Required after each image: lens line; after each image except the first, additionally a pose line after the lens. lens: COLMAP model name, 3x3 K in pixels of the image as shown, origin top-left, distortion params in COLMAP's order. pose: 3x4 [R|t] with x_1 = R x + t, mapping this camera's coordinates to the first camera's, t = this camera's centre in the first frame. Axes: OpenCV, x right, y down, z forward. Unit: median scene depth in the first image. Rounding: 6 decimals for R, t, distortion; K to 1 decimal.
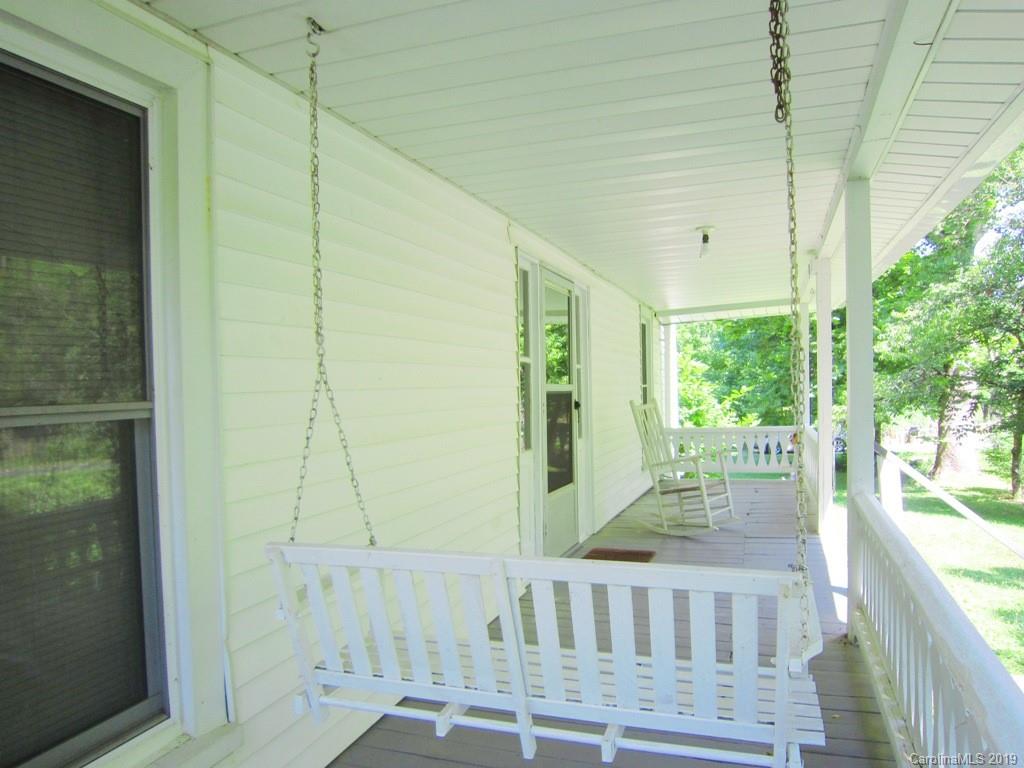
lens RADIAL K [[713.6, 0, 512.0], [0, 713.6, 384.0], [0, 0, 1]] dist [-0.085116, 0.001142]
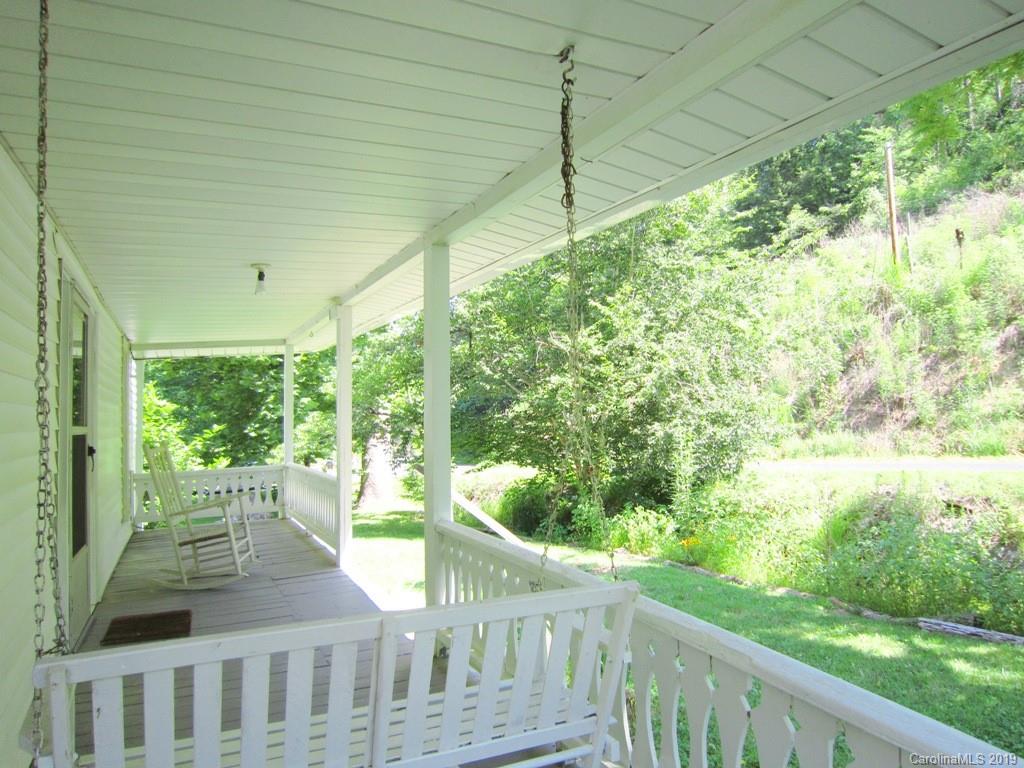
lens RADIAL K [[705.2, 0, 512.0], [0, 705.2, 384.0], [0, 0, 1]] dist [-0.004146, -0.004135]
pose [[0.711651, 0.027336, 0.702001, -0.119856], [0.011670, 0.998645, -0.050717, -0.001261], [-0.702436, 0.044285, 0.710368, 0.045649]]
